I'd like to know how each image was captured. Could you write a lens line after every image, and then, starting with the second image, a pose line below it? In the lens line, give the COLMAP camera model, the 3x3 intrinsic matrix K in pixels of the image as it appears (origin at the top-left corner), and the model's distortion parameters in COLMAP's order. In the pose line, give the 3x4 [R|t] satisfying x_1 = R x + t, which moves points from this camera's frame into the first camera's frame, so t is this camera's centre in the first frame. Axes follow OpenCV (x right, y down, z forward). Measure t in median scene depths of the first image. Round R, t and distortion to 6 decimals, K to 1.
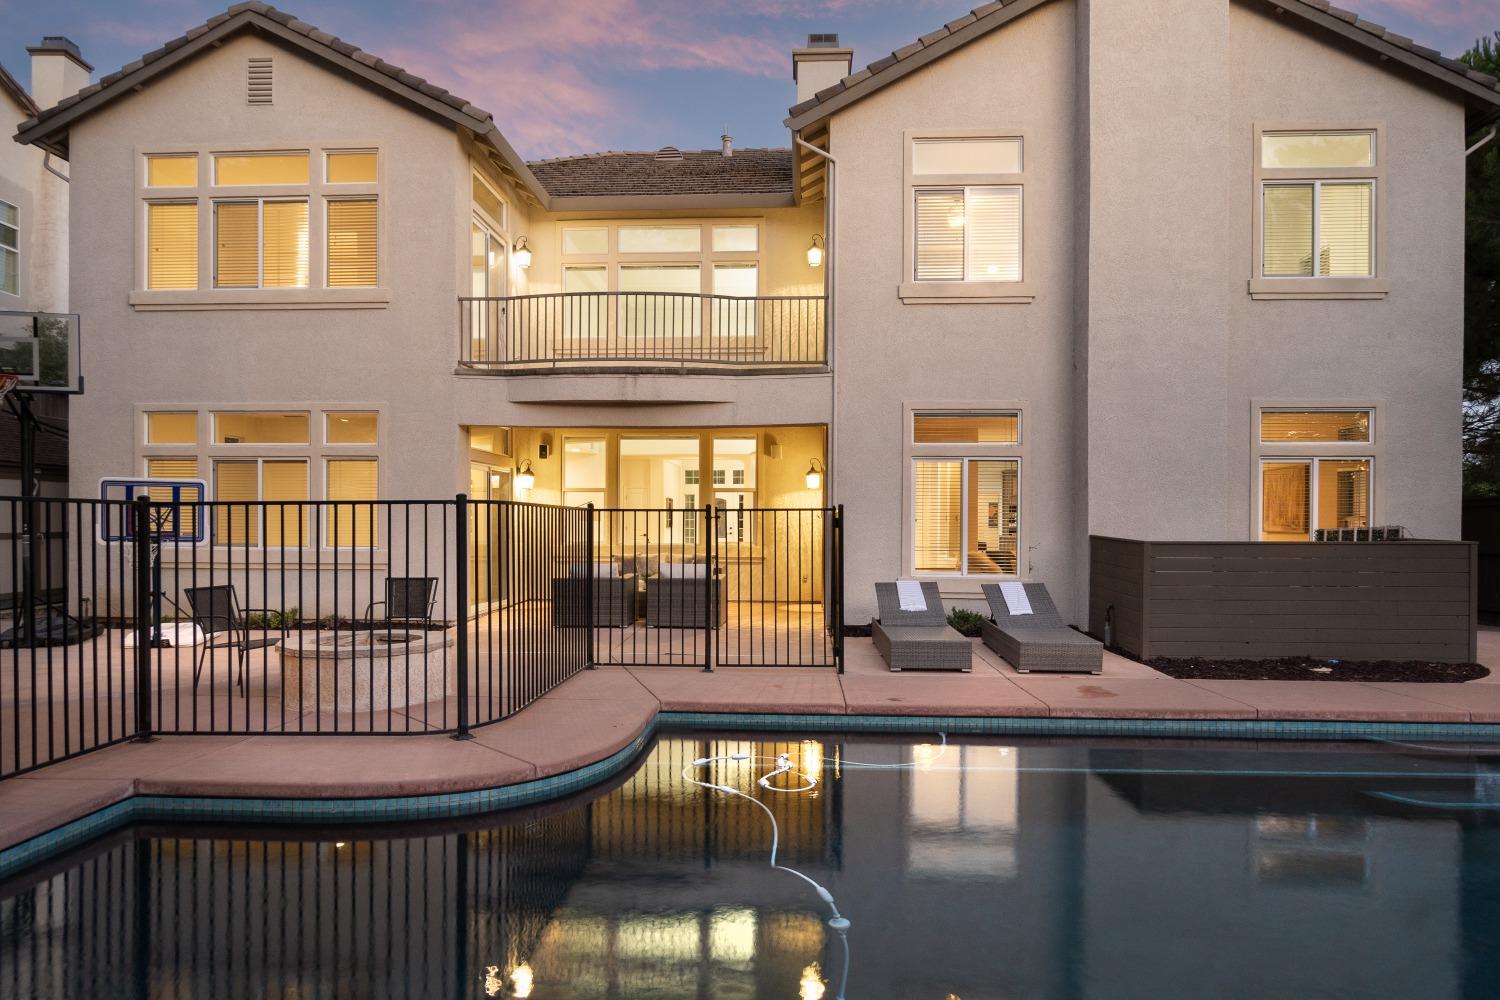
lens RADIAL K [[897.6, 0, 749.8], [0, 897.6, 525.0], [0, 0, 1]] dist [0.000705, -0.000228]
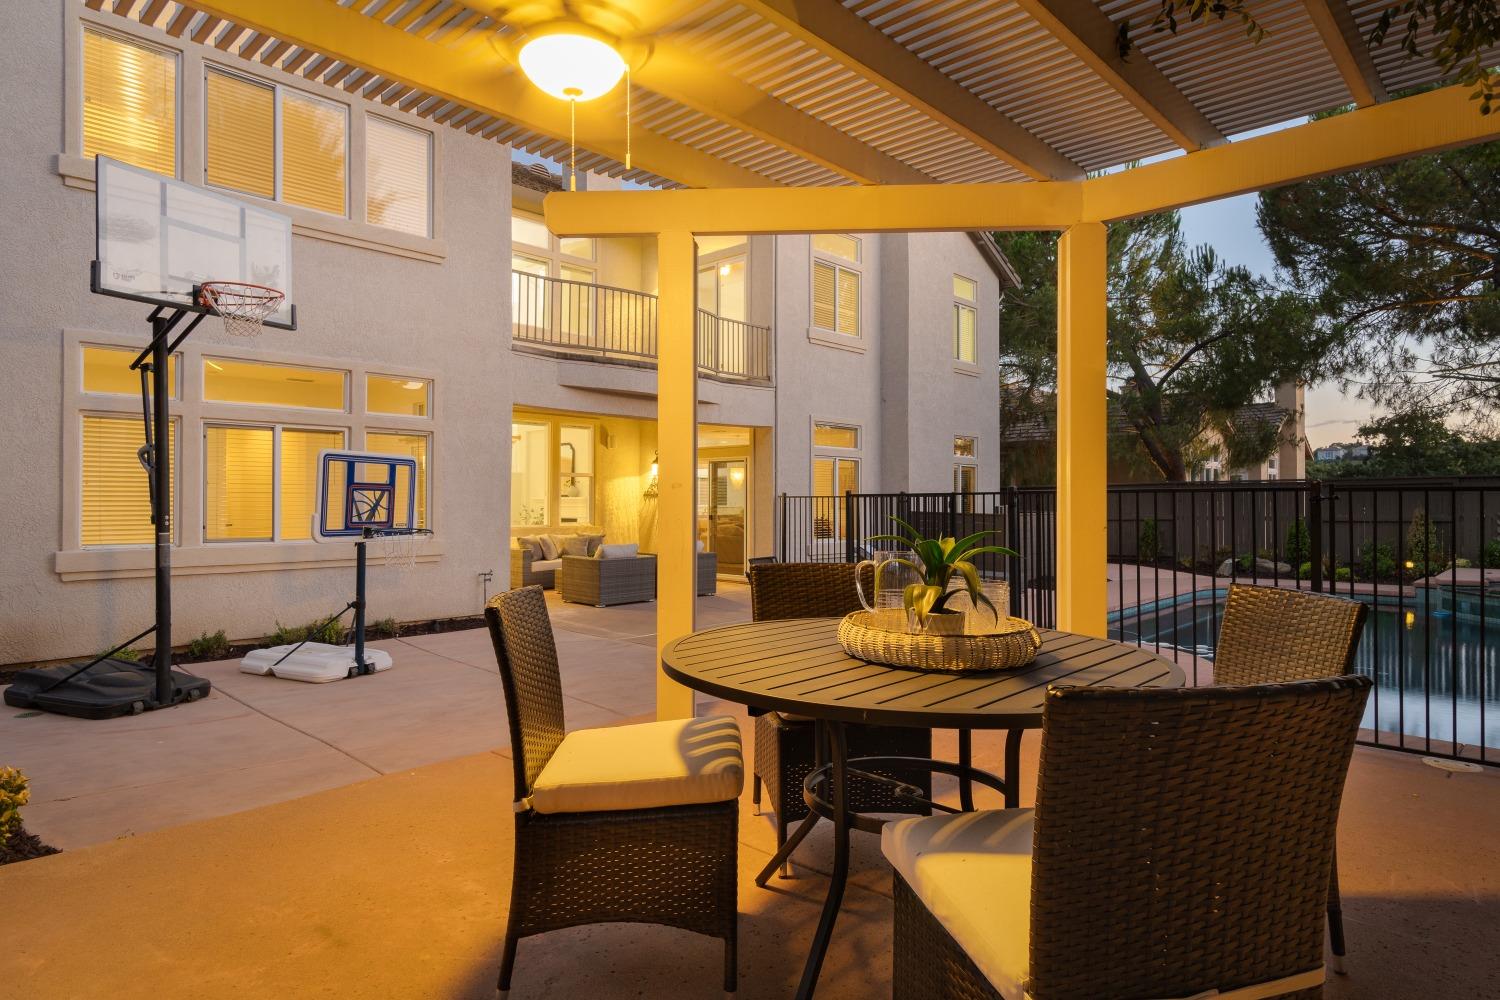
lens RADIAL K [[859.9, 0, 750.0], [0, 859.9, 500.0], [0, 0, 1]] dist [0.003511, 0.000171]
pose [[0.645835, -0.005461, 0.763457, -1.048599], [0.008276, 0.999966, 0.000152, -0.009170], [-0.763432, 0.006220, 0.645858, 0.271631]]
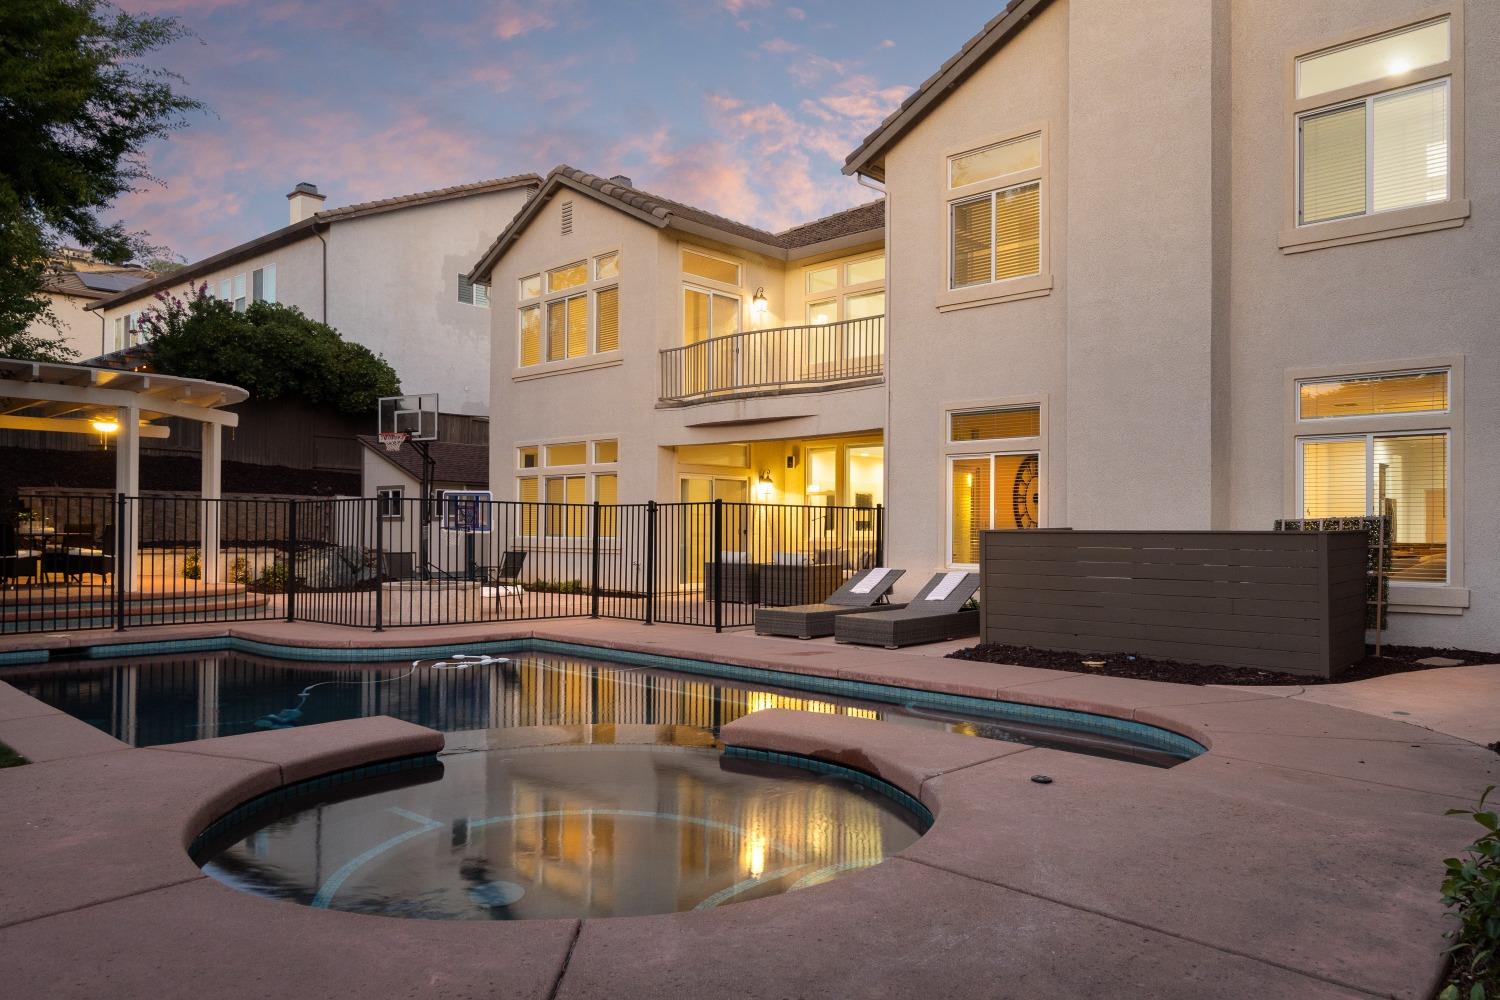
lens RADIAL K [[1005.6, 0, 750.0], [0, 1005.6, 500.0], [0, 0, 1]] dist [-0.009584, -0.001518]
pose [[0.769863, -0.018559, -0.637939, 0.721141], [0.002930, 0.999669, -0.025546, 0.006848], [0.638202, 0.017798, 0.769663, -0.059962]]
